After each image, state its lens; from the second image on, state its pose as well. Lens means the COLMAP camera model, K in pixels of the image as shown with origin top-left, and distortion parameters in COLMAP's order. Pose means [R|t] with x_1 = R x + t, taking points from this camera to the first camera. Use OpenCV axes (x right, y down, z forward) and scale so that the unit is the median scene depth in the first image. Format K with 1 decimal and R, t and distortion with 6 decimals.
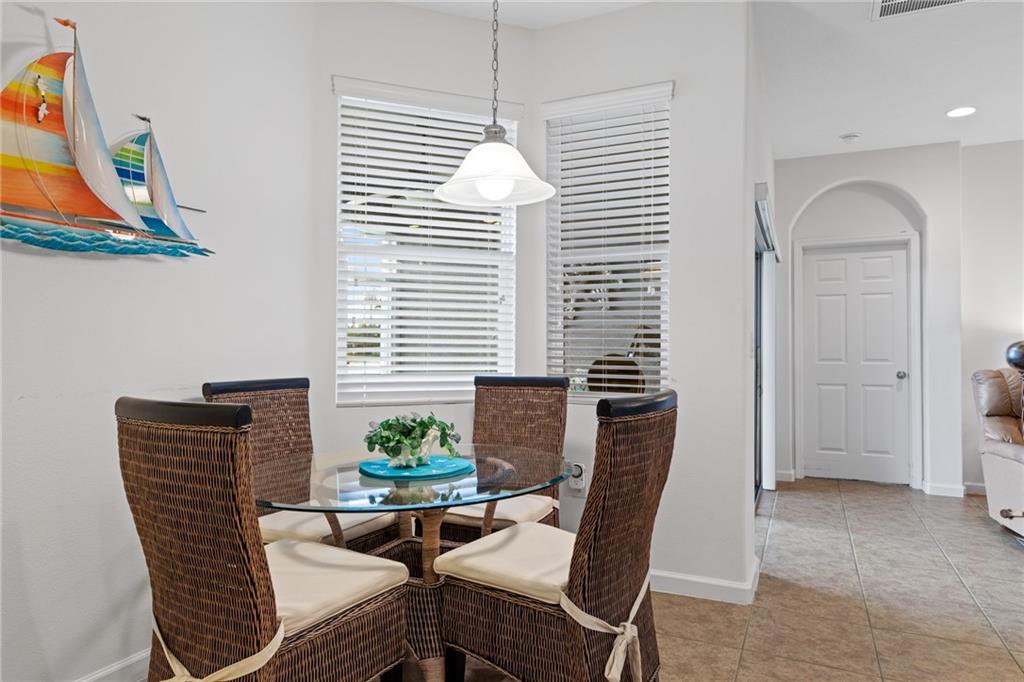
lens RADIAL K [[624.9, 0, 512.0], [0, 624.9, 341.0], [0, 0, 1]] dist [0.034348, -0.000082]
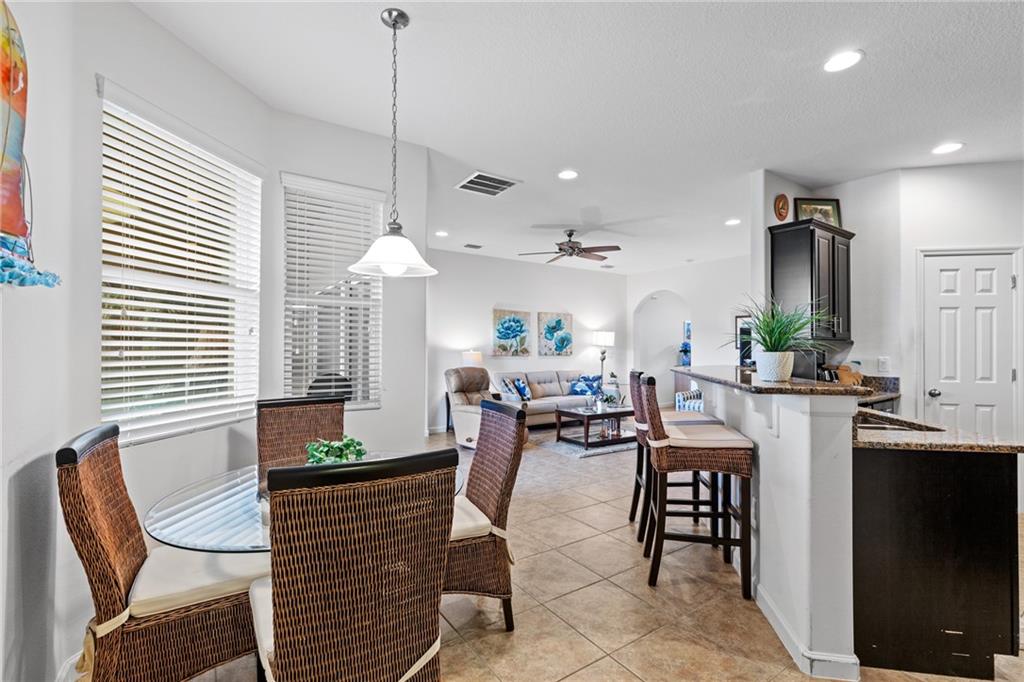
lens RADIAL K [[459.6, 0, 508.7], [0, 459.6, 343.5], [0, 0, 1]] dist [0.004754, 0.000221]
pose [[0.513792, 0.000960, 0.857914, -0.476894], [-0.007044, 0.999970, 0.003099, -0.048410], [-0.857886, -0.007635, 0.513784, 0.158362]]
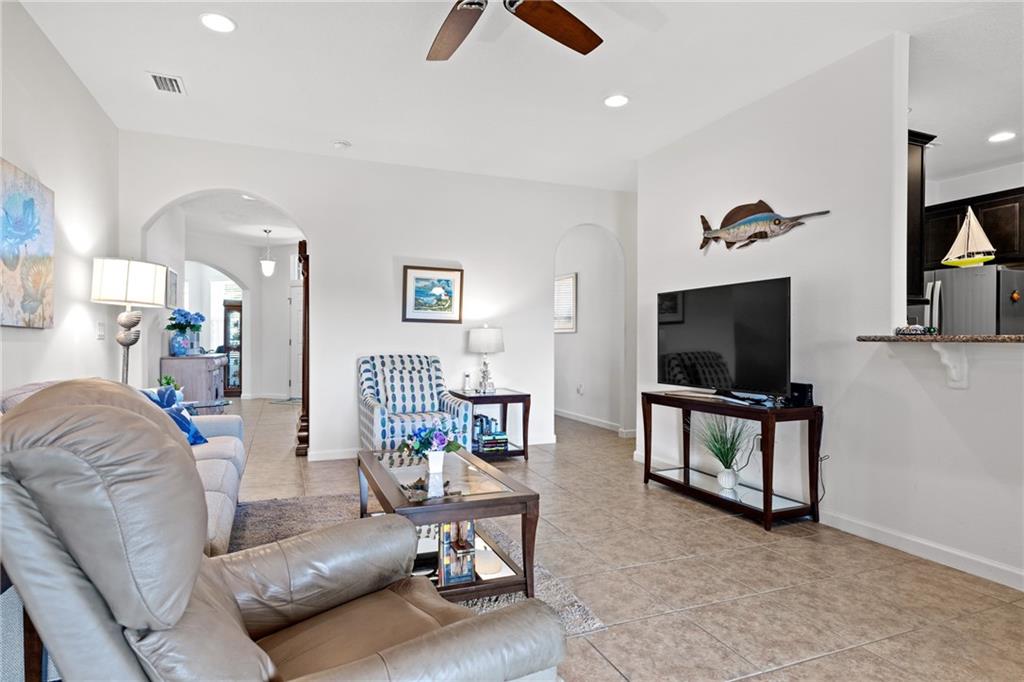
lens RADIAL K [[562.5, 0, 512.0], [0, 562.5, 341.0], [0, 0, 1]] dist [0.005995, 0.001097]
pose [[-0.735502, -0.014611, 0.677365, 0.656227], [-0.019303, 0.999813, 0.000607, 0.025068], [-0.677247, -0.012629, -0.735647, 1.307349]]
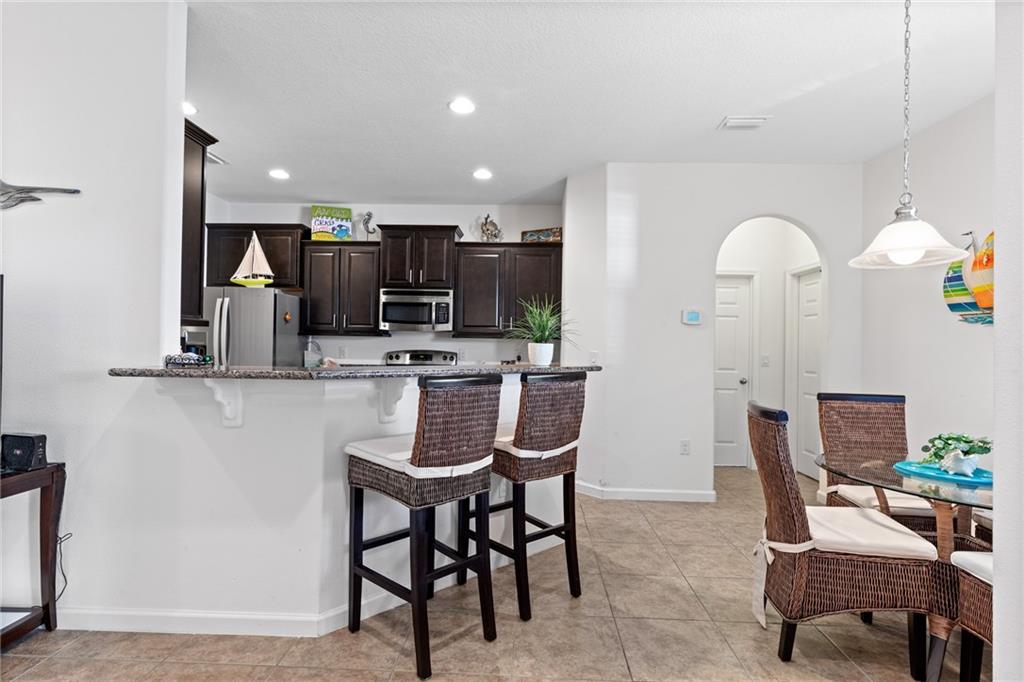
lens RADIAL K [[506.3, 0, 509.0], [0, 506.3, 344.3], [0, 0, 1]] dist [0.001820, 0.000361]
pose [[-0.922996, -0.025469, -0.383966, 0.659833], [-0.019519, 0.999622, -0.019386, -0.017545], [0.384314, -0.010398, -0.923144, 0.998753]]
